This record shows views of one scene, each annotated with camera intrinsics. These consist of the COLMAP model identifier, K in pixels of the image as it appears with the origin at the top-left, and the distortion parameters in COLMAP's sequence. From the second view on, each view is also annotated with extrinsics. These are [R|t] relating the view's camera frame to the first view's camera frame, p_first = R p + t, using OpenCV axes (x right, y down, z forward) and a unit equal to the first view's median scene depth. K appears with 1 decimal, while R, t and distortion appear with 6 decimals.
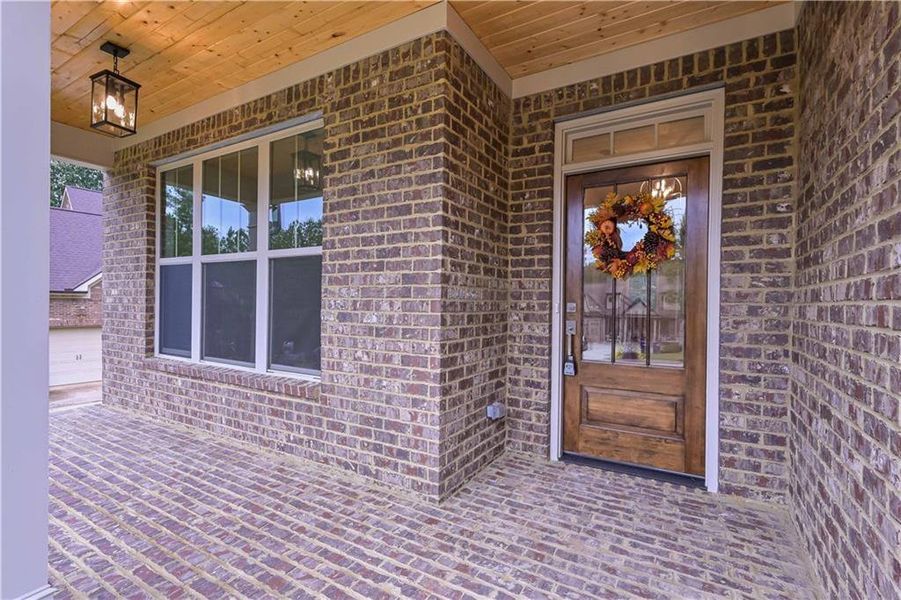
lens RADIAL K [[421.3, 0, 457.8], [0, 421.3, 302.4], [0, 0, 1]] dist [-0.009524, 0.001644]
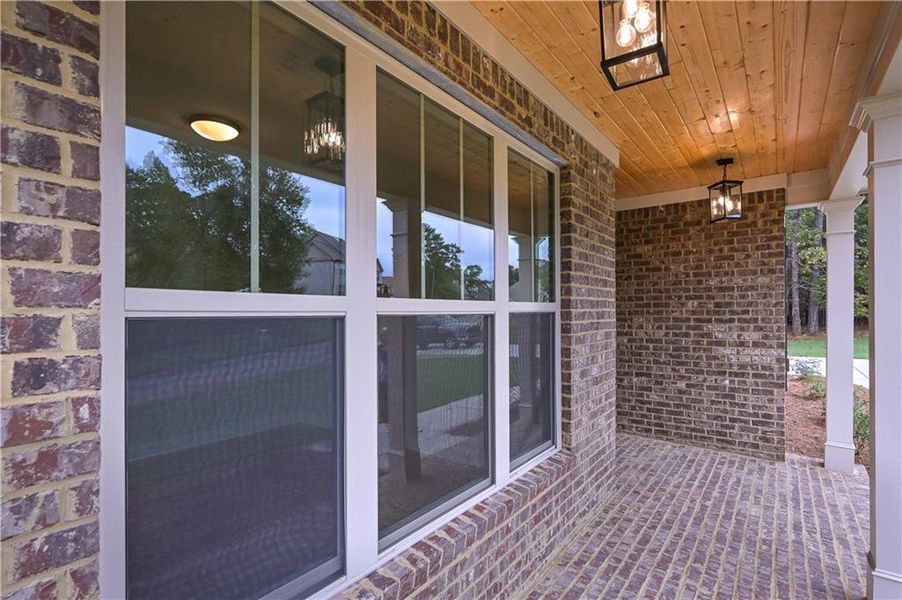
lens RADIAL K [[446.6, 0, 460.5], [0, 446.6, 302.7], [0, 0, 1]] dist [-0.001754, 0.000547]
pose [[0.088802, -0.000724, 0.996049, -1.484552], [0.004219, 0.999991, 0.000351, -0.153279], [-0.996040, 0.004171, 0.088804, 1.264159]]
